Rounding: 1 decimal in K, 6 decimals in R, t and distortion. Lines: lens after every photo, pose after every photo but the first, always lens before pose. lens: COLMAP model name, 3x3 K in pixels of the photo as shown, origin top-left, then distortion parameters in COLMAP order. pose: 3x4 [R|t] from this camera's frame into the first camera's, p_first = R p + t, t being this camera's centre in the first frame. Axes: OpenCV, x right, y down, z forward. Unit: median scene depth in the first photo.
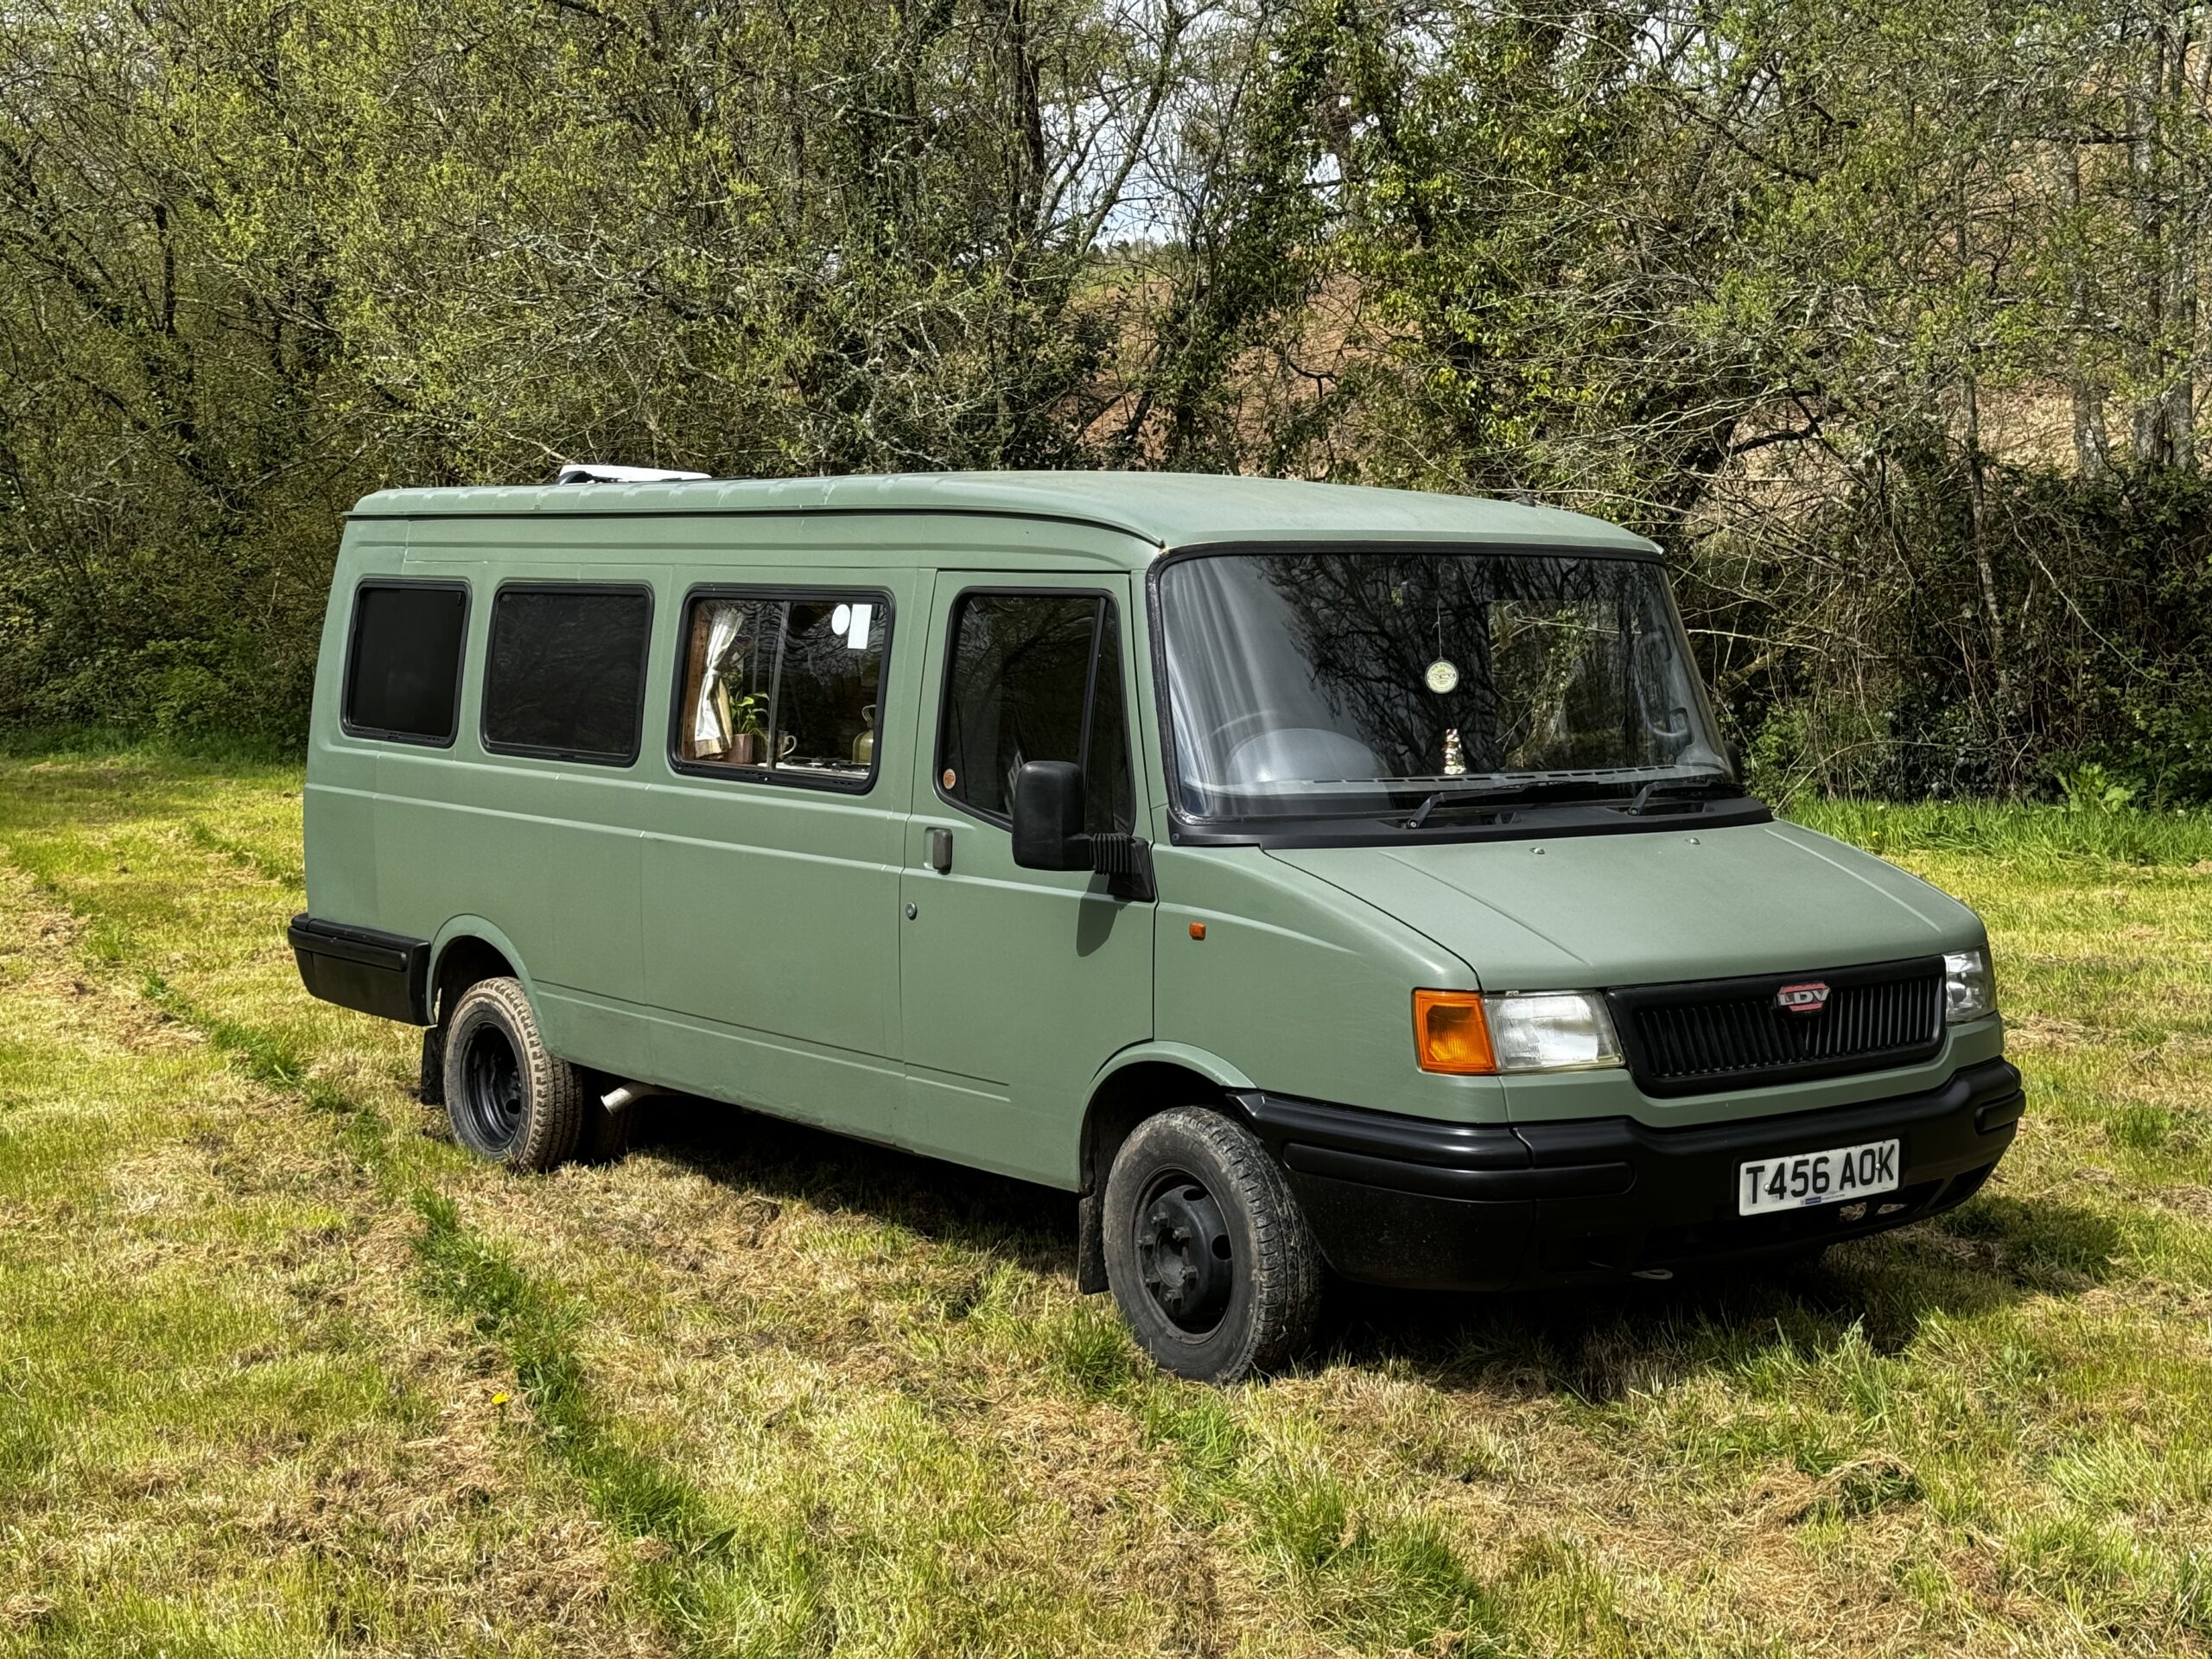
lens RADIAL K [[3115.3, 0, 1106.0], [0, 3115.3, 829.5], [0, 0, 1]] dist [0.359853, 0.004660]
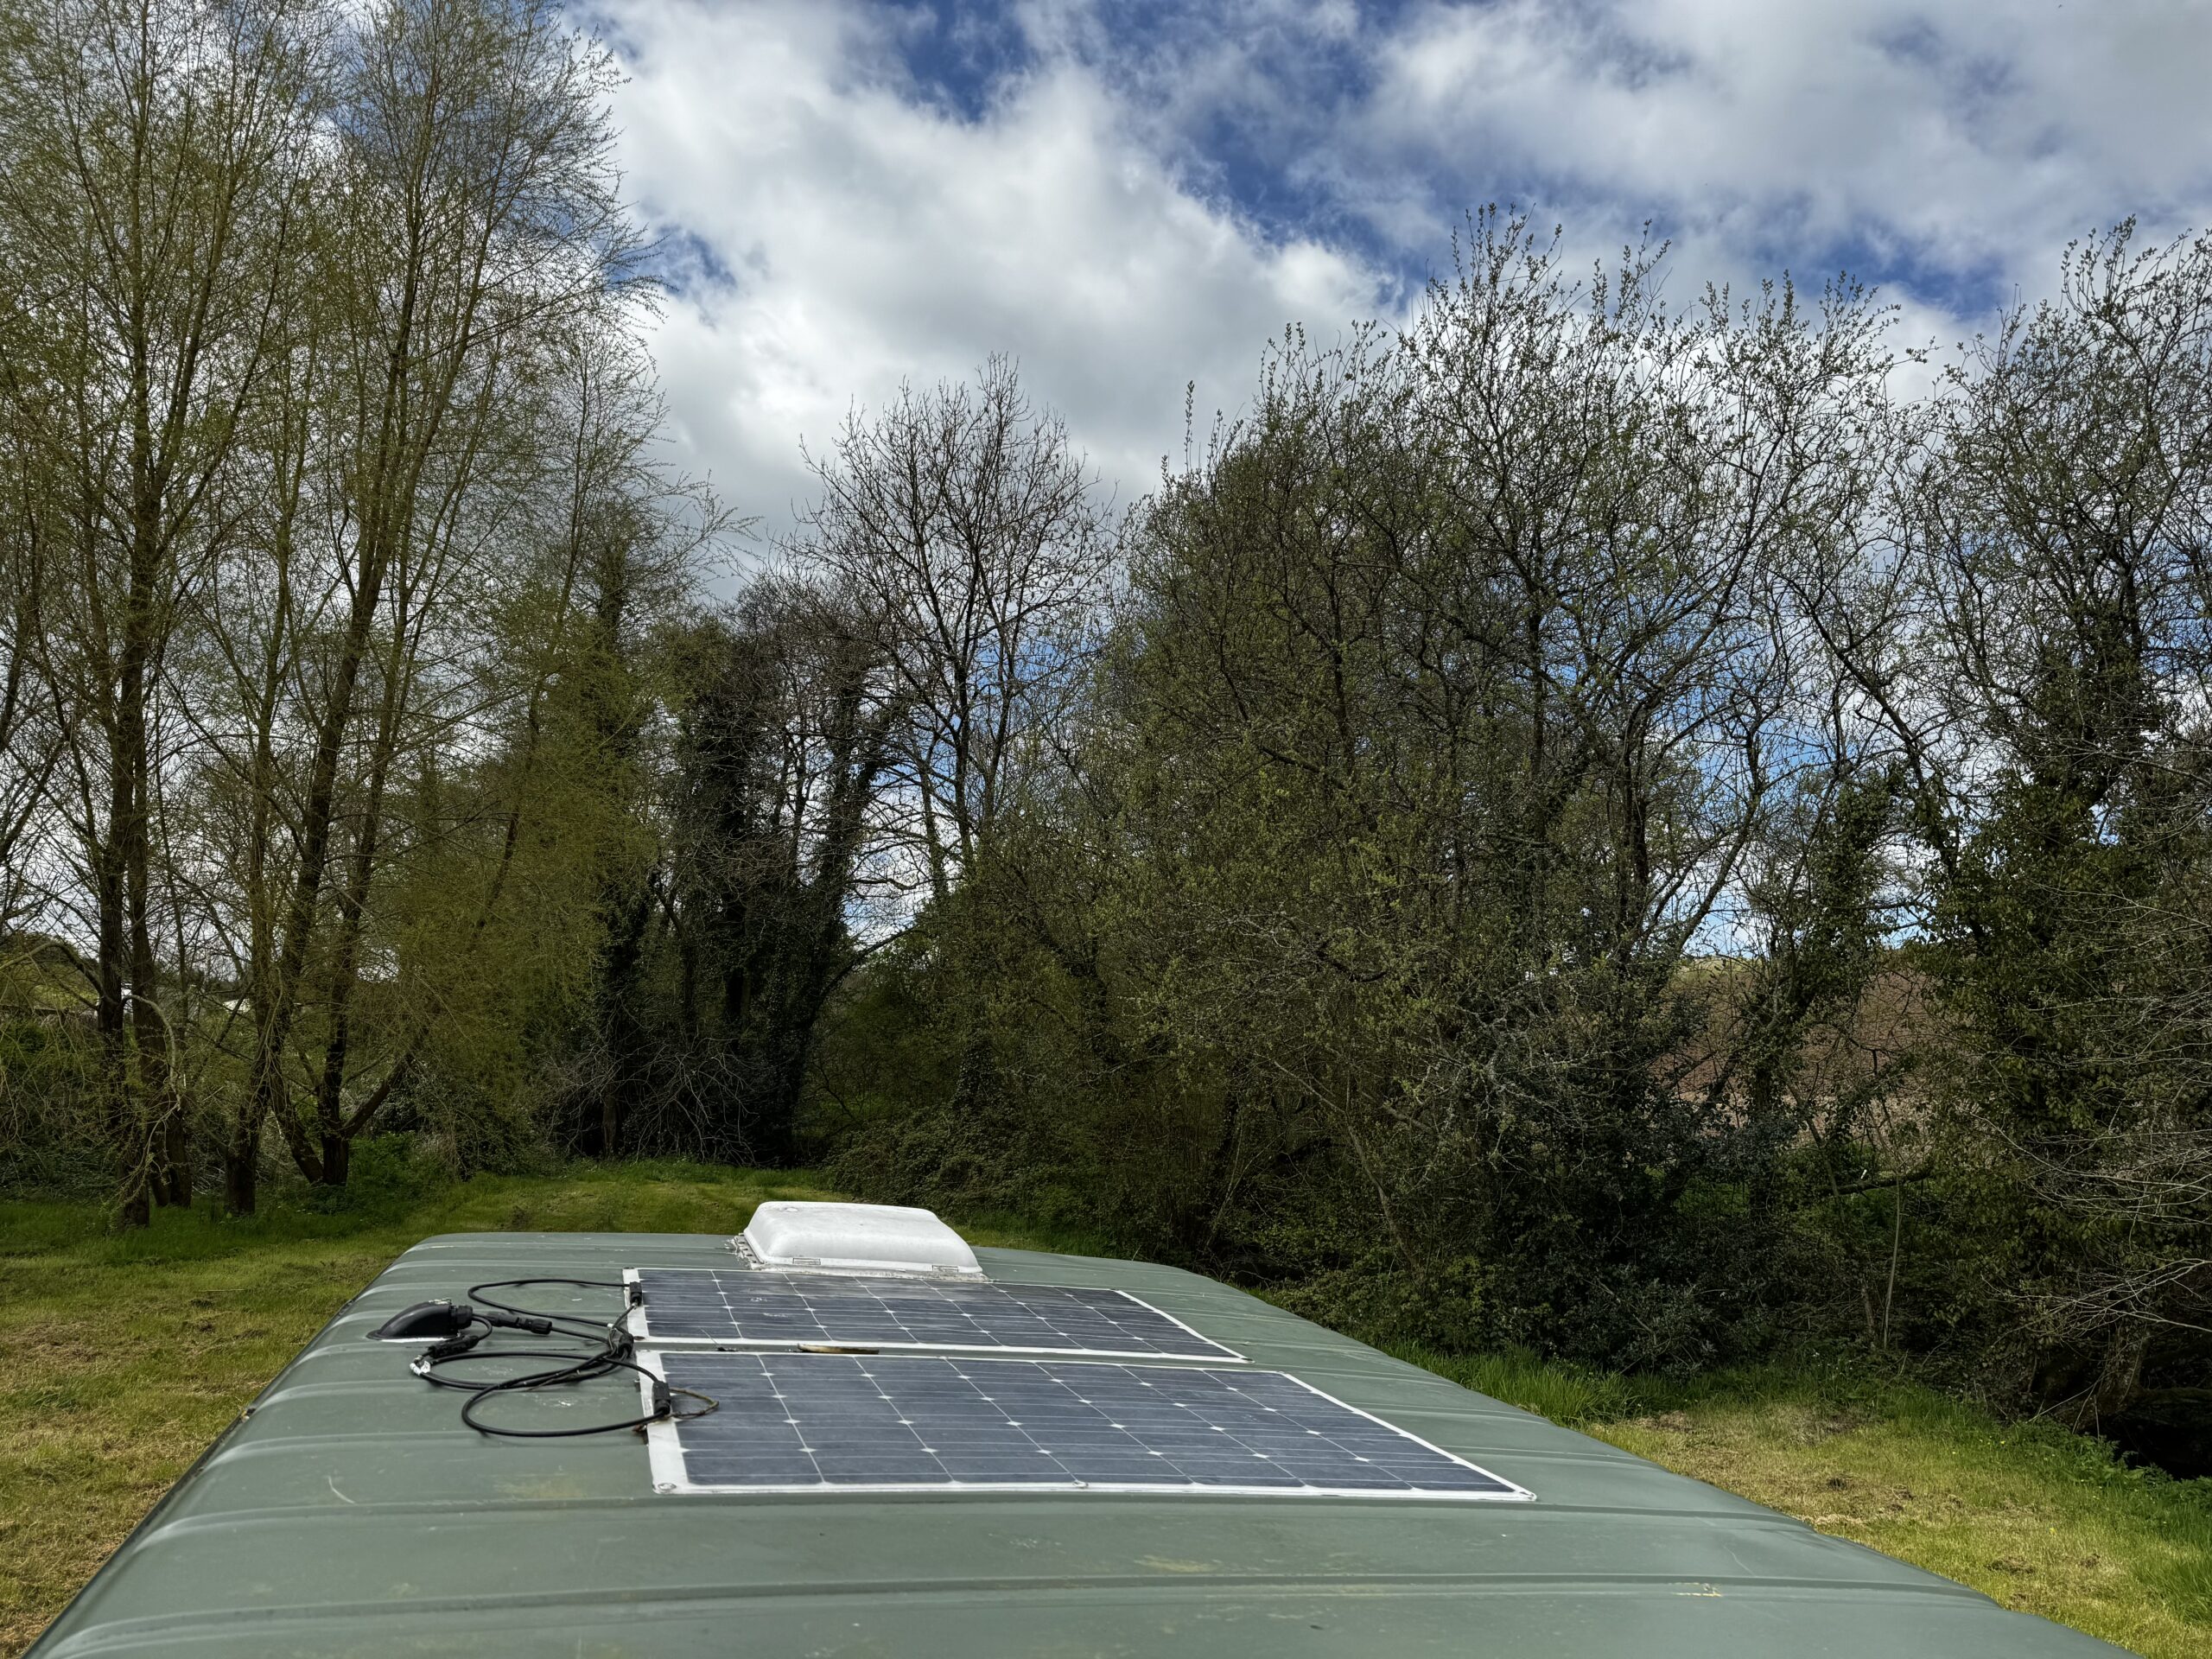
lens RADIAL K [[1584.8, 0, 1115.6], [0, 1584.8, 834.3], [0, 0, 1]] dist [0.012397, -0.011478]
pose [[0.938019, 0.014341, -0.346288, 0.000012], [-0.101284, 0.966870, -0.234314, -0.102279], [0.331455, 0.254864, 0.908395, 0.632466]]
